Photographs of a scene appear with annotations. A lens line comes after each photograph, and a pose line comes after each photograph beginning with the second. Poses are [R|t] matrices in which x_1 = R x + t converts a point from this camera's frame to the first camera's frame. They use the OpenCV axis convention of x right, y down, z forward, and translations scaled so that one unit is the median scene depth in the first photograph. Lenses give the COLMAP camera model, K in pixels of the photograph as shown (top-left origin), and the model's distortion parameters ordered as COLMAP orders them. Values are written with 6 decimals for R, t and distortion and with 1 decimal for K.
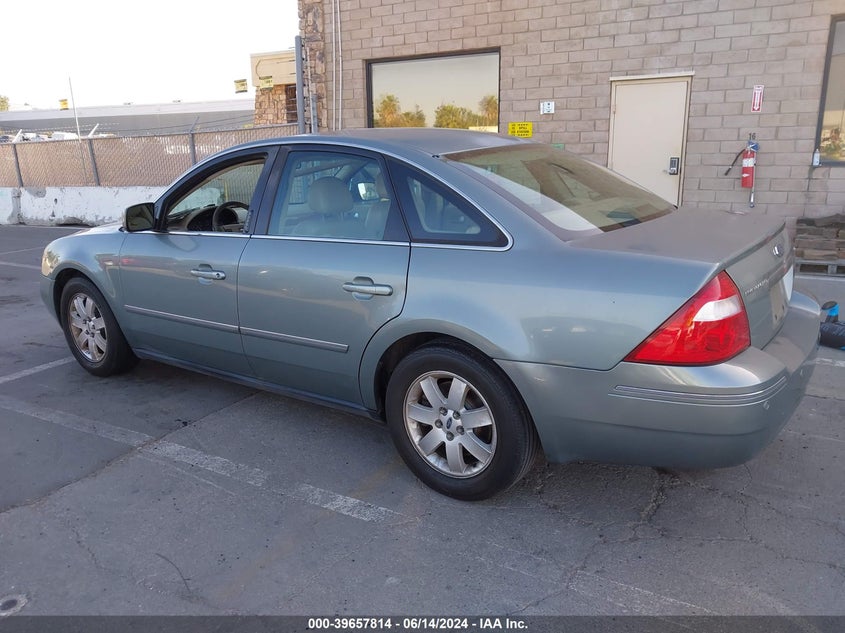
lens RADIAL K [[666.7, 0, 419.4], [0, 666.7, 313.1], [0, 0, 1]] dist [-0.013196, 0.008335]
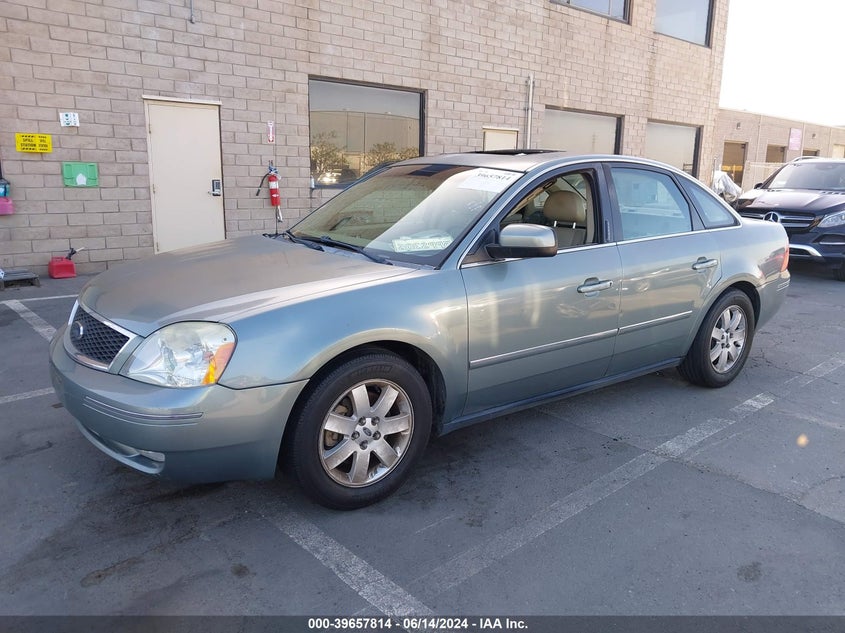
lens RADIAL K [[666.7, 0, 421.0], [0, 666.7, 317.6], [0, 0, 1]] dist [-0.013196, 0.008335]
pose [[0.292310, -0.177606, 0.939687, -0.575830], [0.209119, 0.970694, 0.118415, -0.080150], [-0.933180, 0.161892, 0.320885, 0.400134]]
